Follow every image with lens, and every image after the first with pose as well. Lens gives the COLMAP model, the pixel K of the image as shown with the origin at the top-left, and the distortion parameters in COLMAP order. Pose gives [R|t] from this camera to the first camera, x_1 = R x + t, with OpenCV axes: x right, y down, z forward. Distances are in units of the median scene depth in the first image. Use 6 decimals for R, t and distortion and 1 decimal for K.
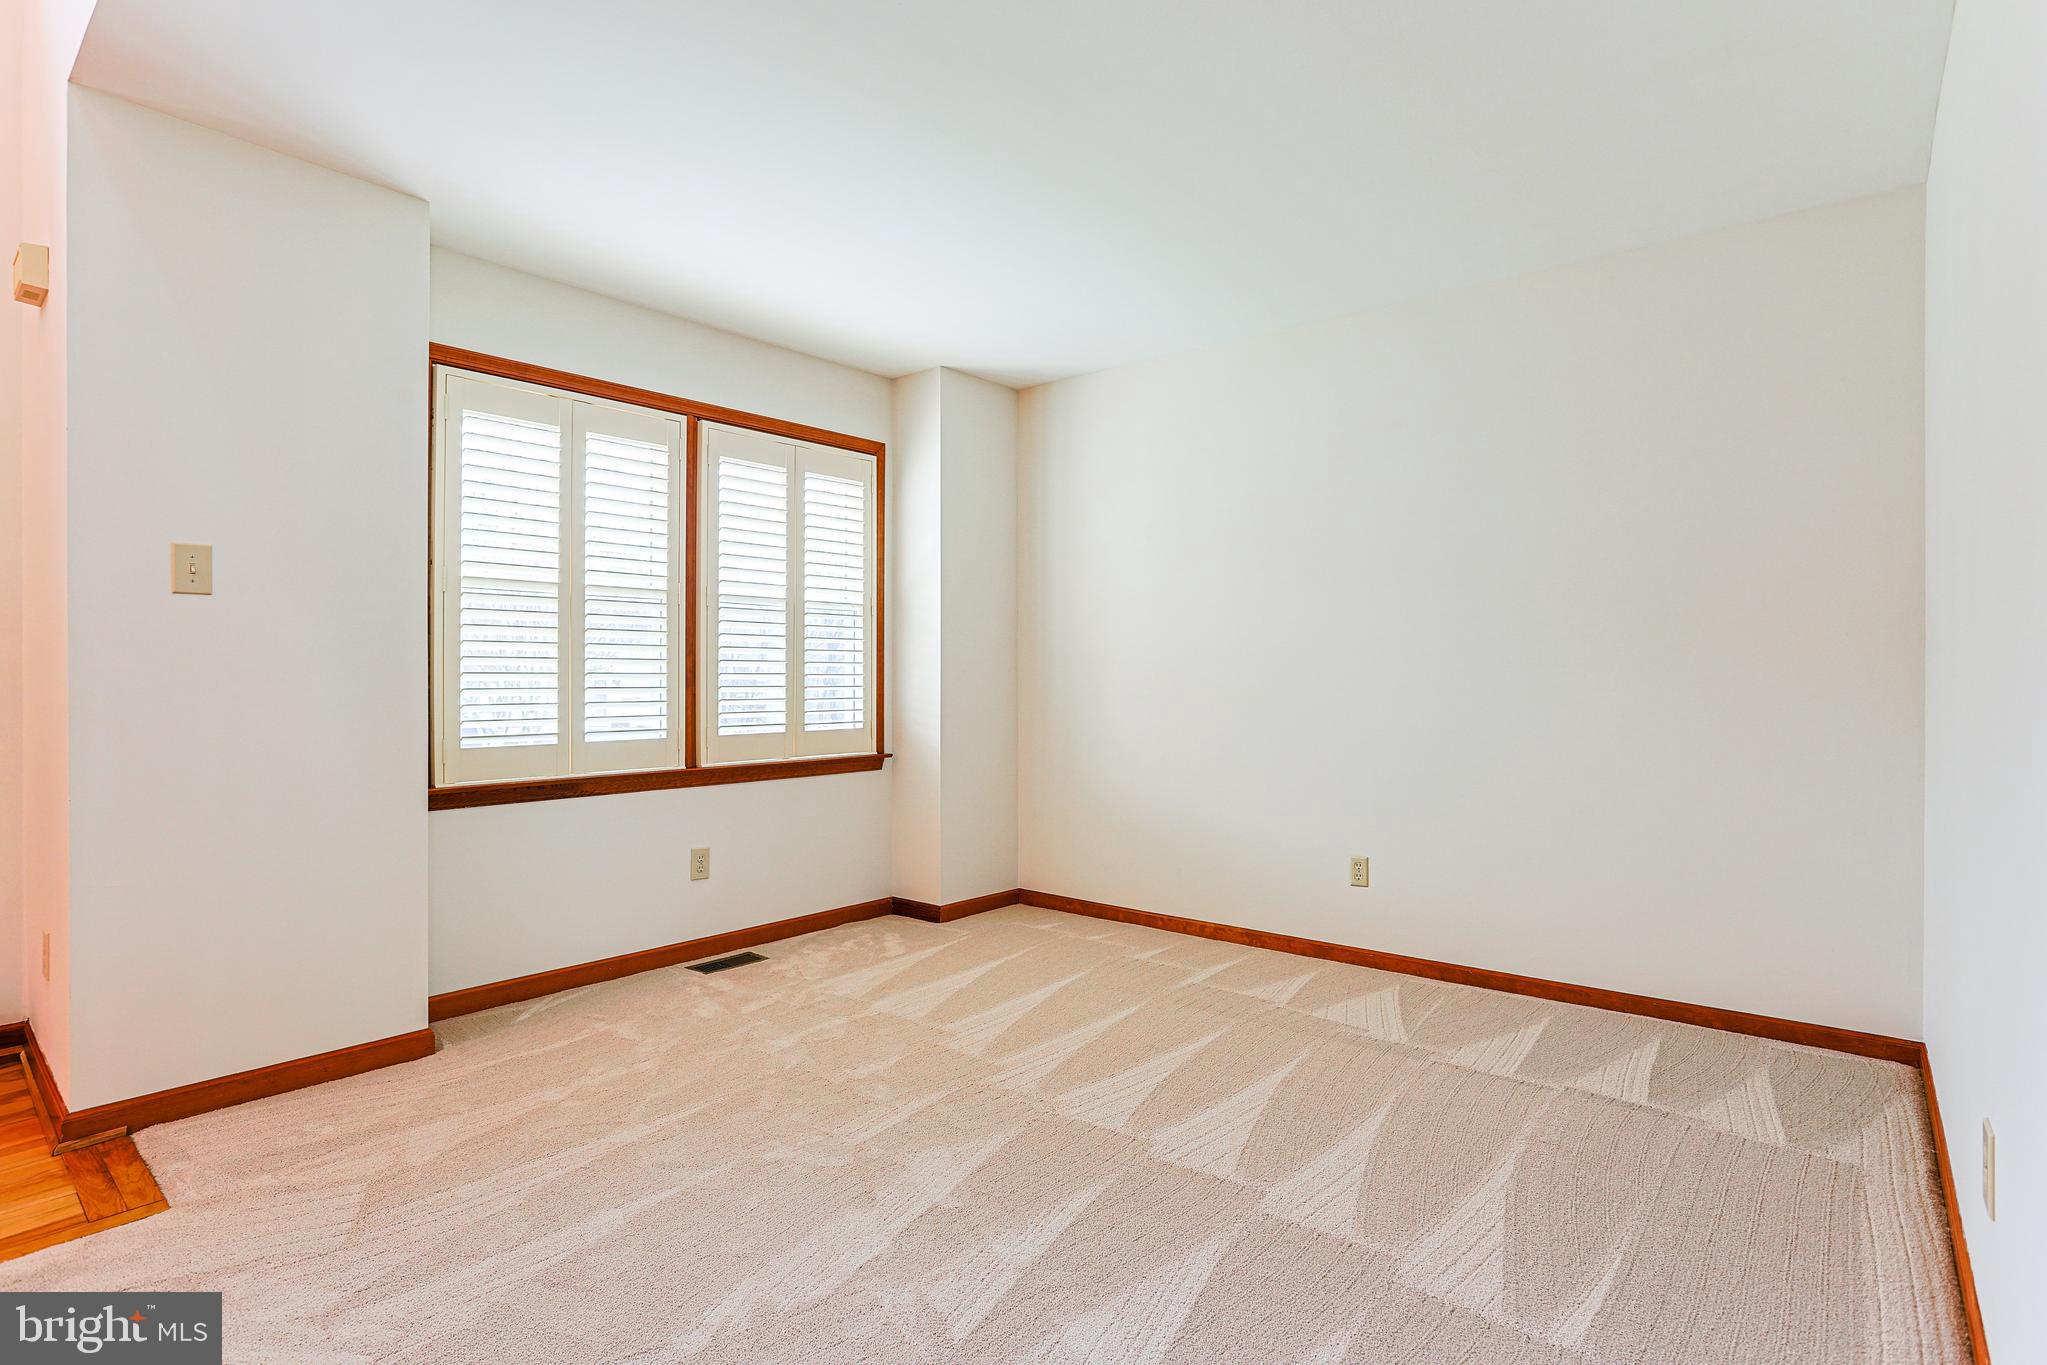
lens RADIAL K [[910.7, 0, 1018.2], [0, 910.7, 688.7], [0, 0, 1]] dist [-0.003080, -0.000053]
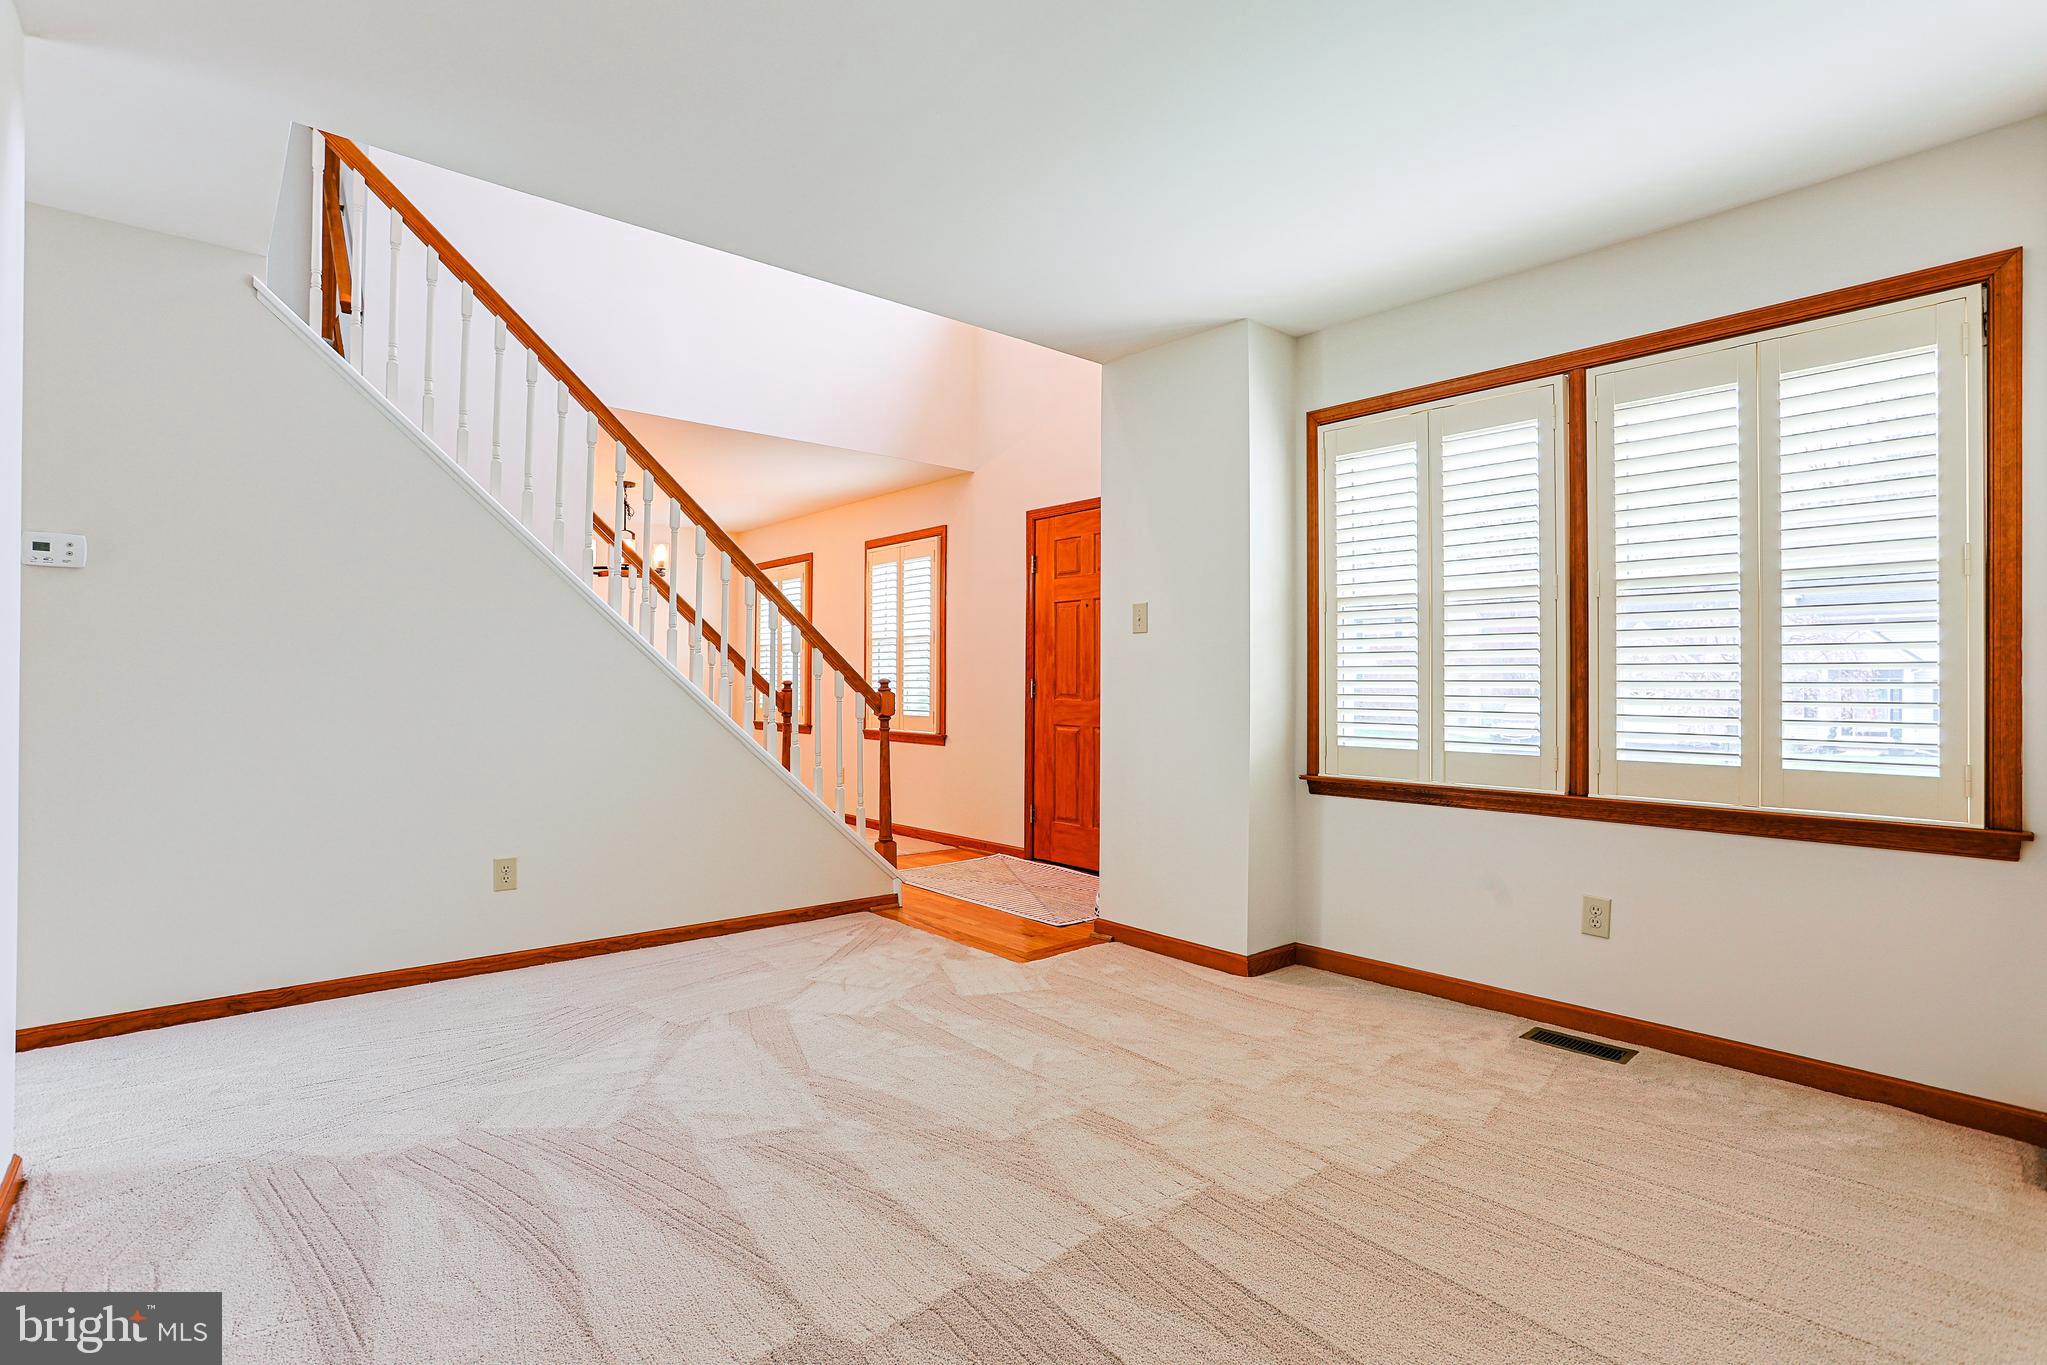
lens RADIAL K [[991.0, 0, 1029.6], [0, 991.0, 689.3], [0, 0, 1]] dist [-0.046271, 0.021447]
pose [[-0.068290, 0.006587, -0.997644, 0.548593], [-0.016682, 0.999831, 0.007744, -0.007846], [0.997526, 0.017171, -0.068168, 0.557384]]
